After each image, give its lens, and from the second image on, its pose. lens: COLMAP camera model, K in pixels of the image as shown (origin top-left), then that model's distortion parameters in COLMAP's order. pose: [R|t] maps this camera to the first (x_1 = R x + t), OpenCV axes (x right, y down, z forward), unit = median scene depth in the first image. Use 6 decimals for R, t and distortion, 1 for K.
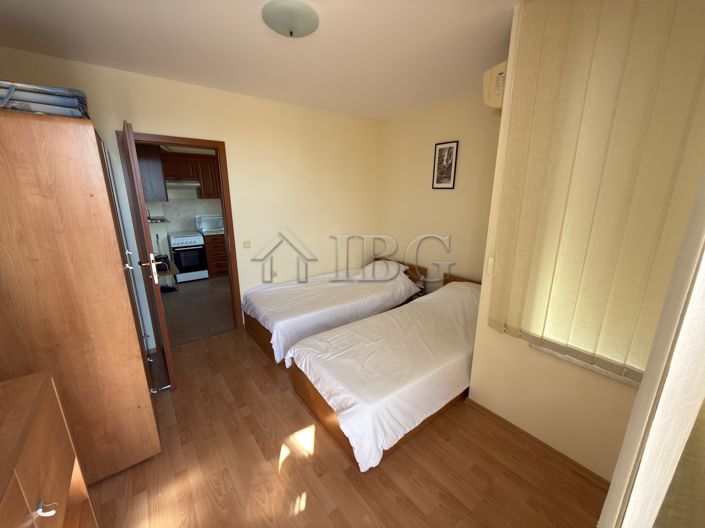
lens RADIAL K [[282.0, 0, 358.0], [0, 282.0, 269.2], [0, 0, 1]] dist [0.000939, -0.000047]
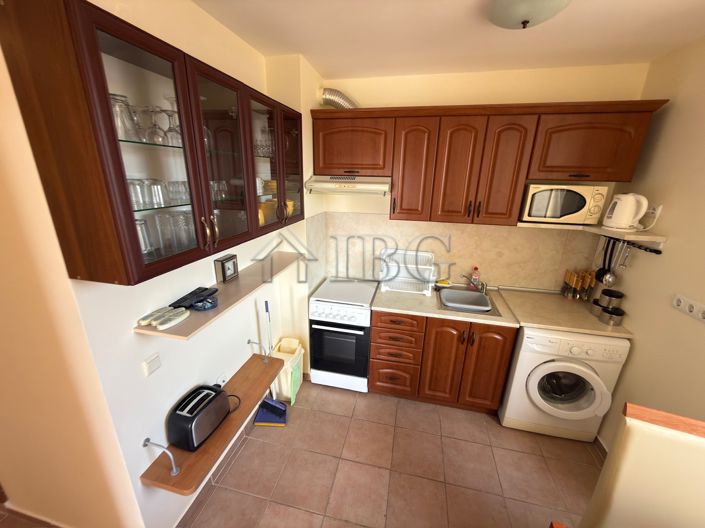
lens RADIAL K [[280.9, 0, 350.6], [0, 280.9, 265.1], [0, 0, 1]] dist [0.002086, 0.000282]
pose [[0.628863, 0.241636, -0.739015, -0.277787], [-0.224426, 0.966438, 0.125022, -0.226869], [0.744422, 0.087233, 0.661986, 0.696740]]
